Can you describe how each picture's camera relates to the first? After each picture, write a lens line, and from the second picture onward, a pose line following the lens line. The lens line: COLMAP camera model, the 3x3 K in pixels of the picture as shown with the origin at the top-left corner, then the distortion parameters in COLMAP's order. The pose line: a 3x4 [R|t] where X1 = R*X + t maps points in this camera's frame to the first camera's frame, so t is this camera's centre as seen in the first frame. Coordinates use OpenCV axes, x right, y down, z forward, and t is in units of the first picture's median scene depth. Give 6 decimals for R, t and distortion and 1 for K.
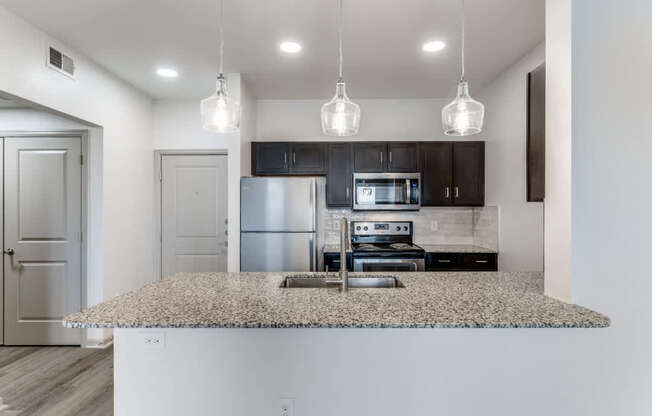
lens RADIAL K [[338.9, 0, 327.9], [0, 338.9, 212.7], [0, 0, 1]] dist [-0.026925, 0.013107]
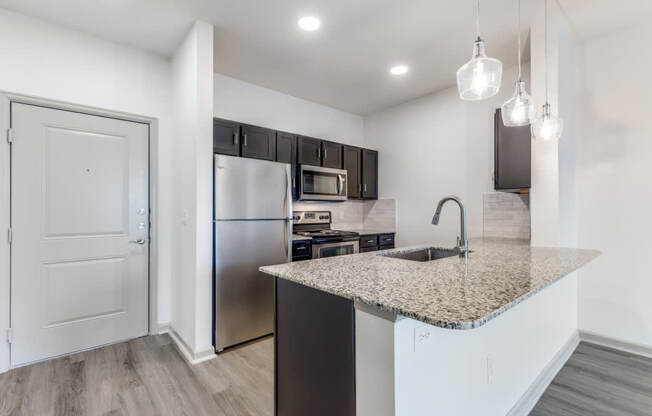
lens RADIAL K [[298.2, 0, 327.3], [0, 298.2, 210.6], [0, 0, 1]] dist [-0.000245, -0.000308]
pose [[0.746479, 0.002091, 0.665405, -0.473310], [0.003316, 0.999971, -0.006862, 0.032208], [-0.665400, 0.007329, 0.746451, 0.253457]]
